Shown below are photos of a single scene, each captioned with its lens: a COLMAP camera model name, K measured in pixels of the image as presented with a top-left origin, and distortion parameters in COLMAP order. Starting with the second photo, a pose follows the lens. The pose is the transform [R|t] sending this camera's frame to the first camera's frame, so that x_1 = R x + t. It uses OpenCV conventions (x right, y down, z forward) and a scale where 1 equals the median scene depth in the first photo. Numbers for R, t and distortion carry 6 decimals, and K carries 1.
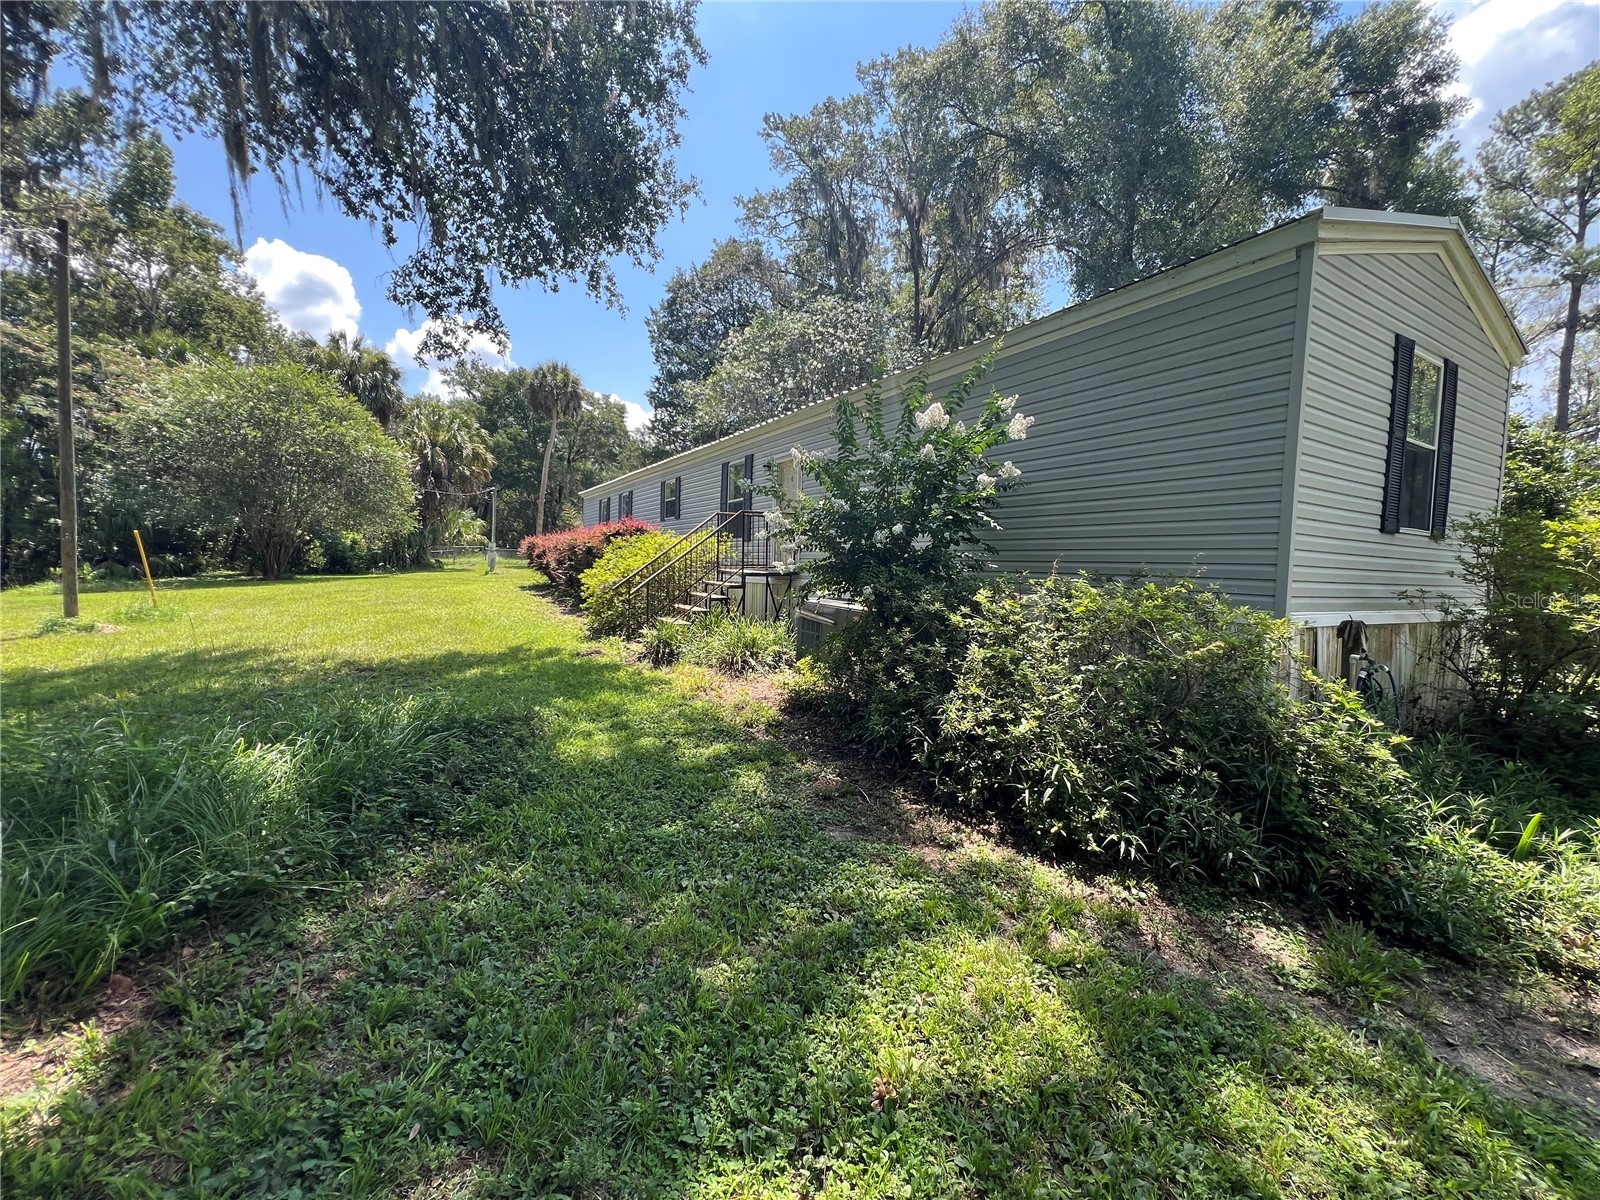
lens RADIAL K [[644.6, 0, 800.0], [0, 644.6, 600.0], [0, 0, 1]] dist [0.000113, -0.000128]
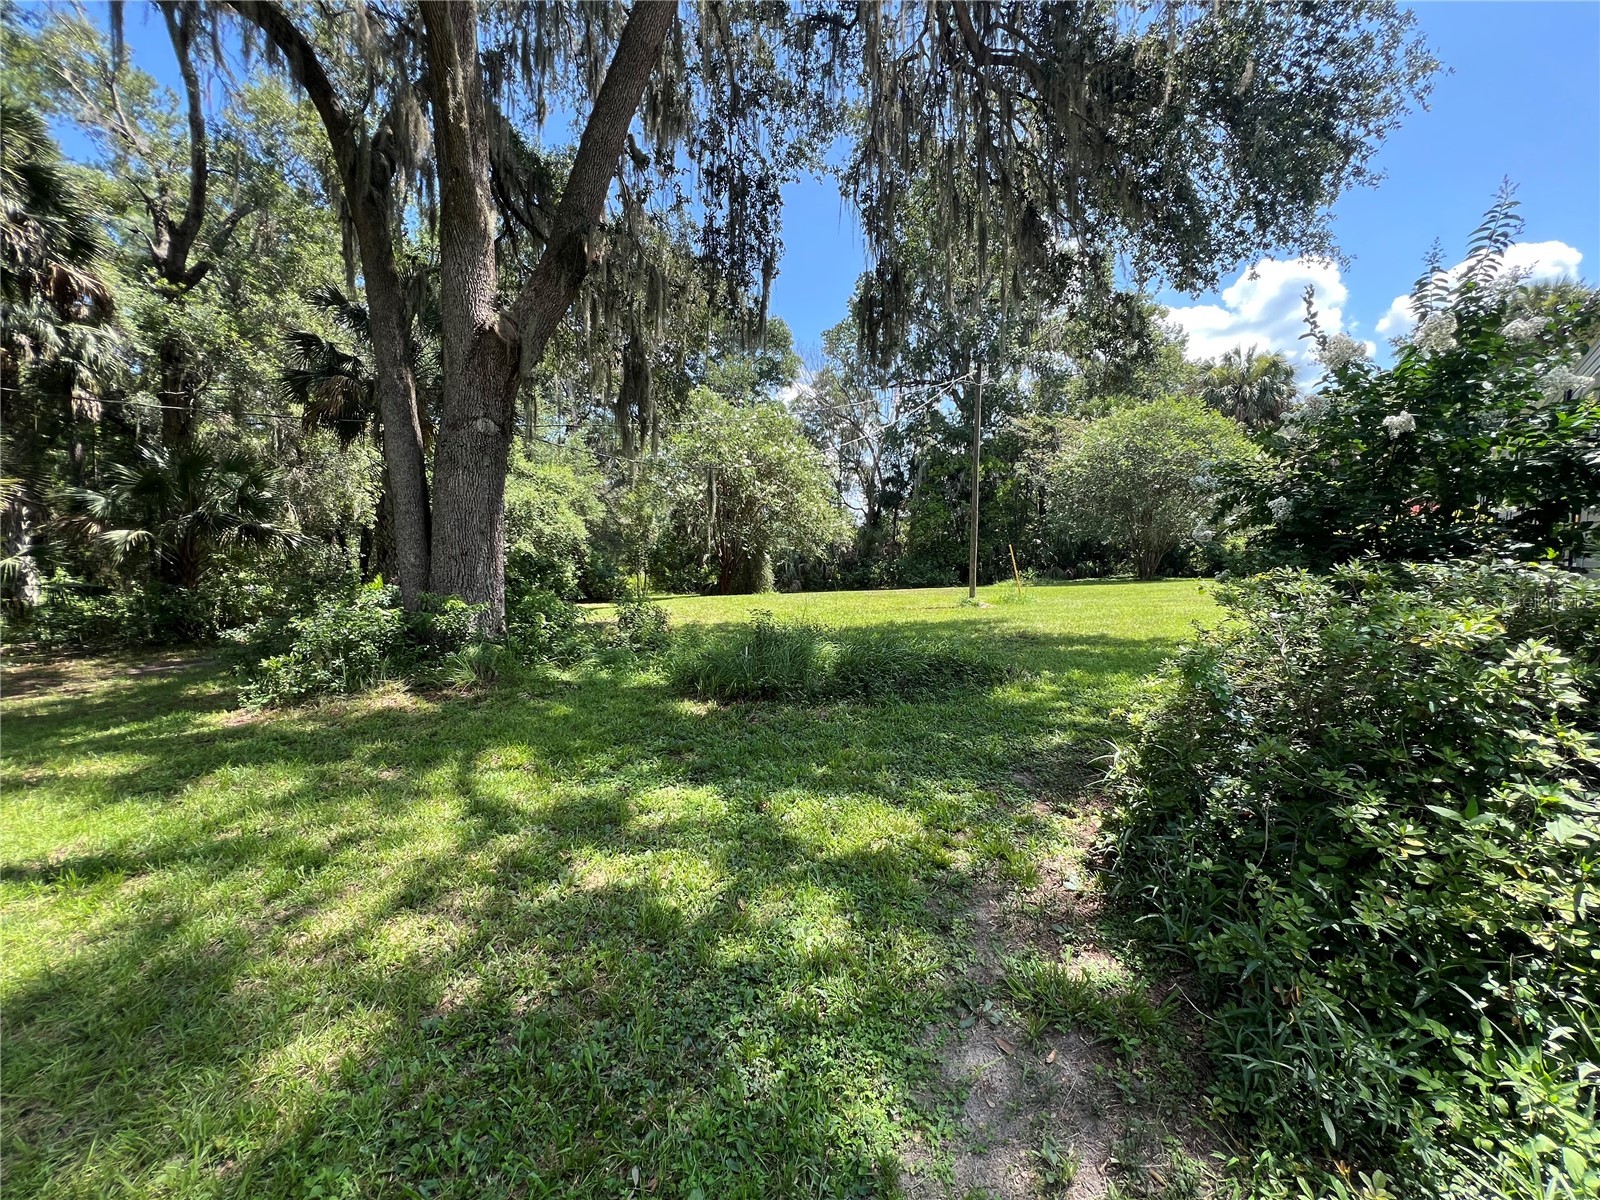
lens RADIAL K [[644.6, 0, 800.0], [0, 644.6, 600.0], [0, 0, 1]] dist [0.000113, -0.000128]
pose [[0.286313, 0.035783, -0.957468, 0.172726], [-0.047417, 0.998607, 0.023142, 0.007479], [0.956962, 0.038774, 0.287611, 0.046201]]
